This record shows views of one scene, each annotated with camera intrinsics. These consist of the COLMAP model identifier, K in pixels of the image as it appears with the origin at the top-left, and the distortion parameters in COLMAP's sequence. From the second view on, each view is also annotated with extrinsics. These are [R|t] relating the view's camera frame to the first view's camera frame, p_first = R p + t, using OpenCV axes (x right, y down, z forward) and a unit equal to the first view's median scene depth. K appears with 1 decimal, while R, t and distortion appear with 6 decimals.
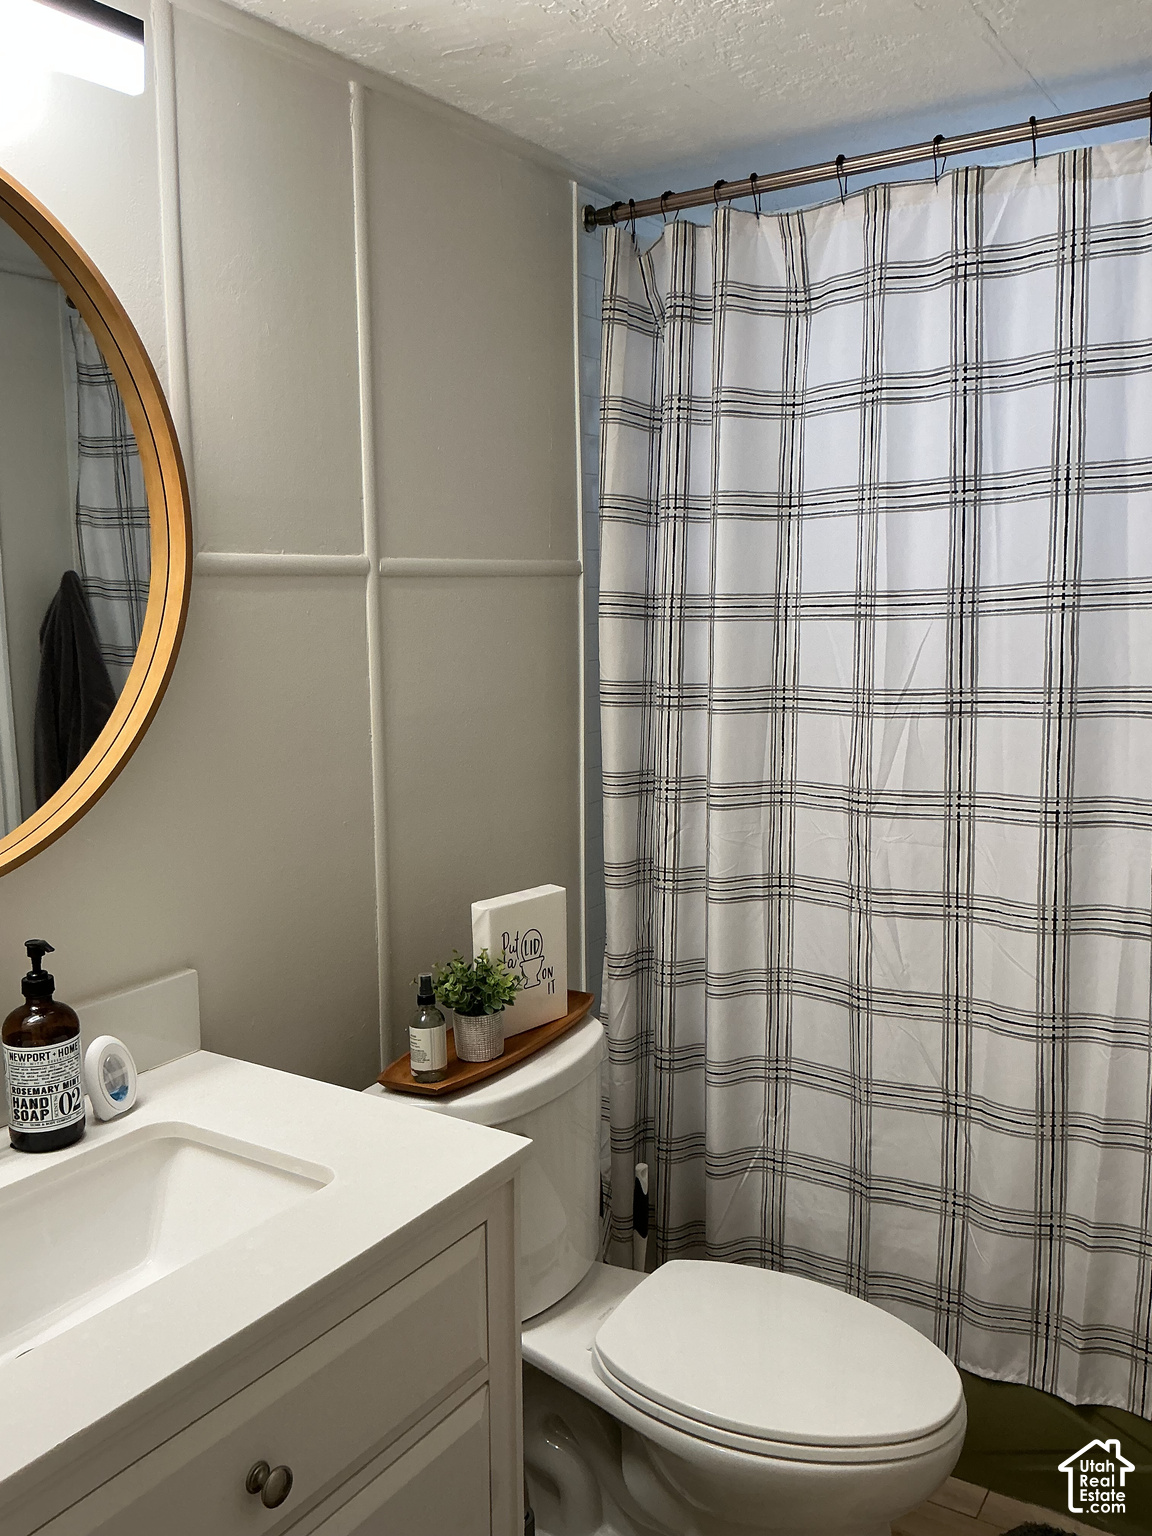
lens RADIAL K [[1272.4, 0, 578.7], [0, 1272.4, 767.1], [0, 0, 1]] dist [0.032397, -0.108922]
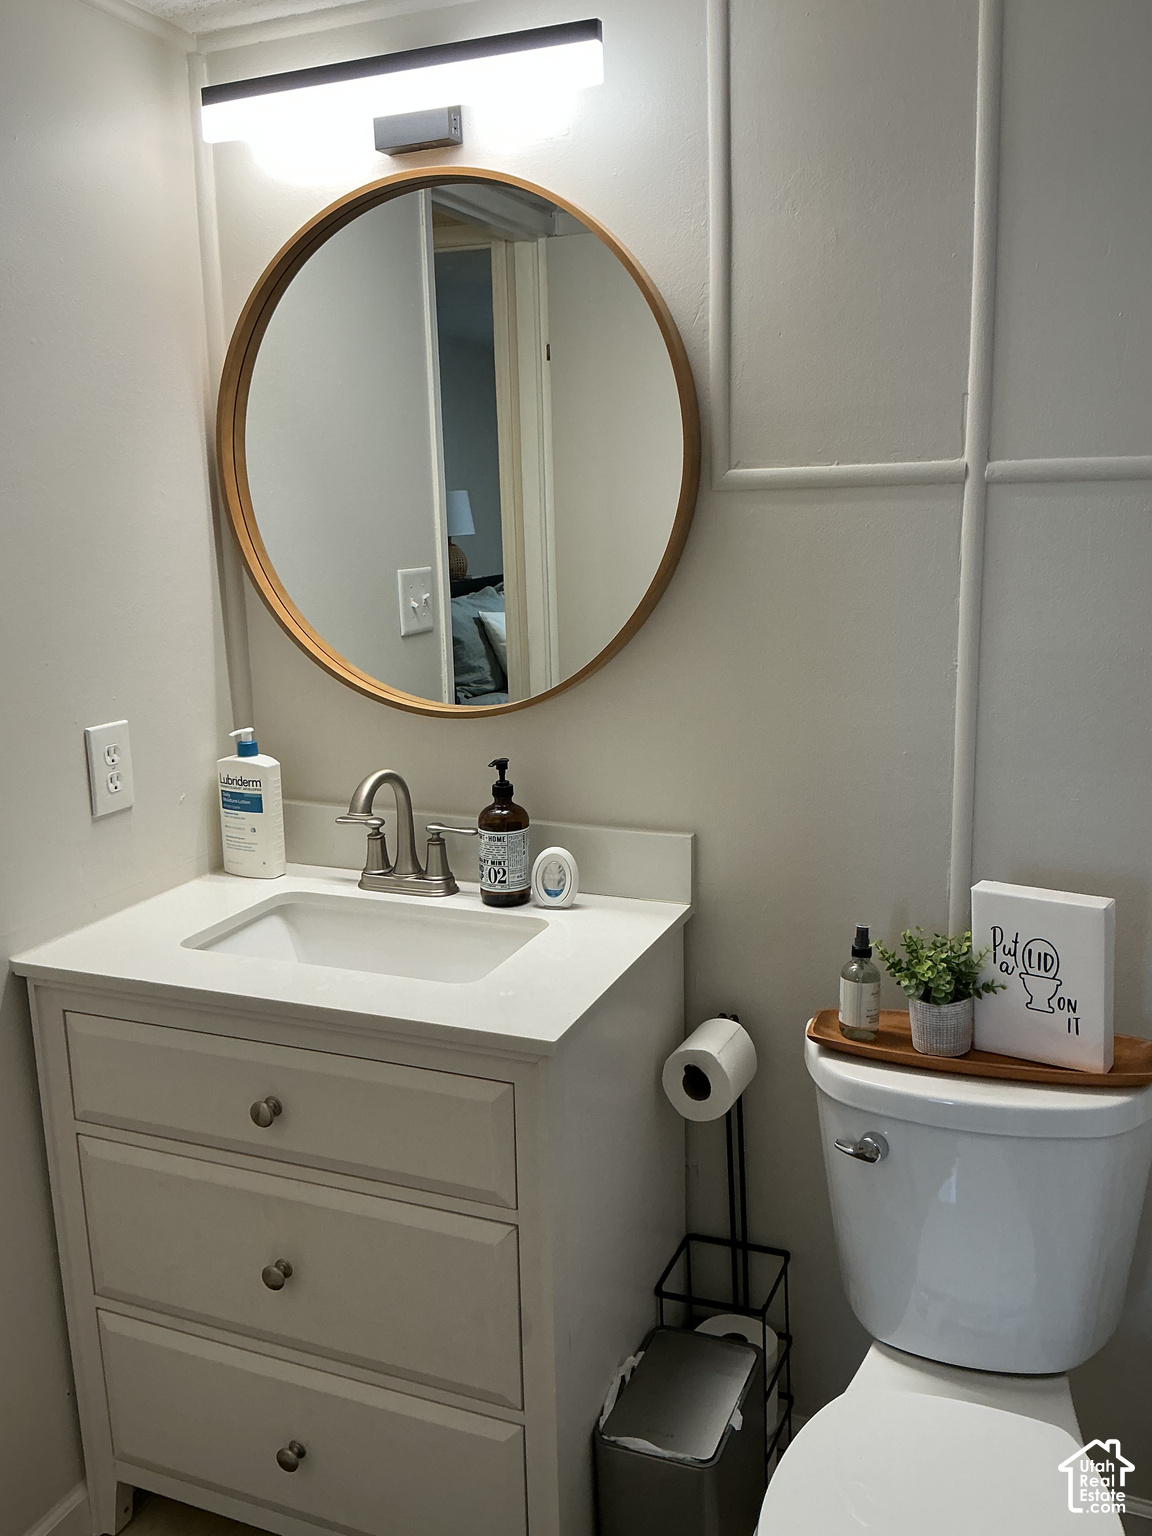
lens RADIAL K [[1272.4, 0, 580.6], [0, 1272.4, 763.2], [0, 0, 1]] dist [0.032397, -0.108922]
pose [[0.150640, 0.208466, -0.966359, 0.684541], [-0.112255, 0.974798, 0.192788, -0.101640], [0.982195, 0.079437, 0.170245, 0.605838]]
